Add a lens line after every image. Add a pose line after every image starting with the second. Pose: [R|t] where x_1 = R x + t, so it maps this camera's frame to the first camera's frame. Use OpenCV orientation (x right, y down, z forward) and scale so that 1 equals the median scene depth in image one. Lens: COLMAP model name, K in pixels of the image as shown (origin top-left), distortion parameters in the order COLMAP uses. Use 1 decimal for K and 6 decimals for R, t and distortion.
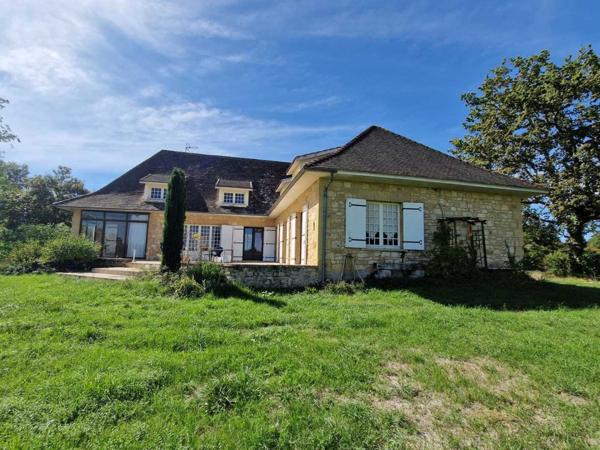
lens RADIAL K [[283.7, 0, 299.0], [0, 283.7, 225.9], [0, 0, 1]] dist [0.004726, -0.000273]
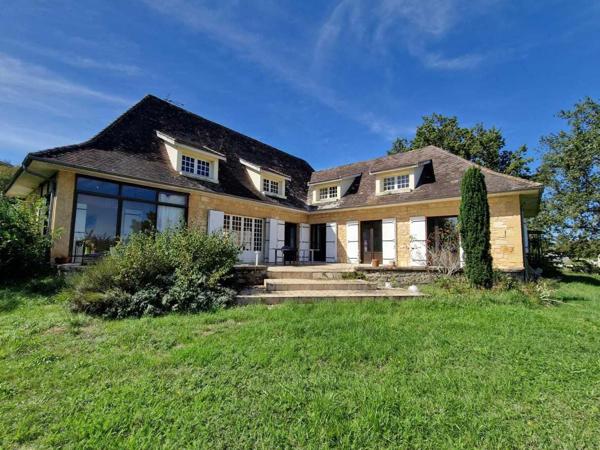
lens RADIAL K [[283.7, 0, 299.6], [0, 283.7, 221.0], [0, 0, 1]] dist [0.004726, -0.000273]
pose [[0.789493, 0.060121, 0.610808, -0.719533], [-0.062923, 0.997875, -0.016889, 0.012484], [-0.610525, -0.025100, 0.791599, 0.320254]]
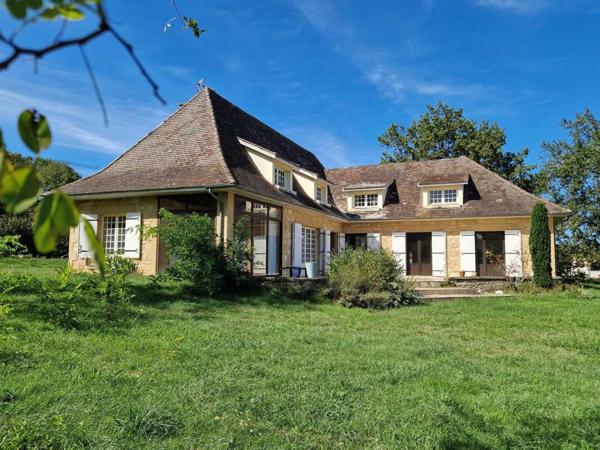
lens RADIAL K [[449.6, 0, 300.8], [0, 449.6, 227.6], [0, 0, 1]] dist [0.034516, 0.002888]
pose [[0.586258, 0.048753, 0.808656, -1.339774], [-0.081107, 0.996705, -0.001290, -0.000750], [-0.806054, -0.064832, 0.588280, 0.348903]]
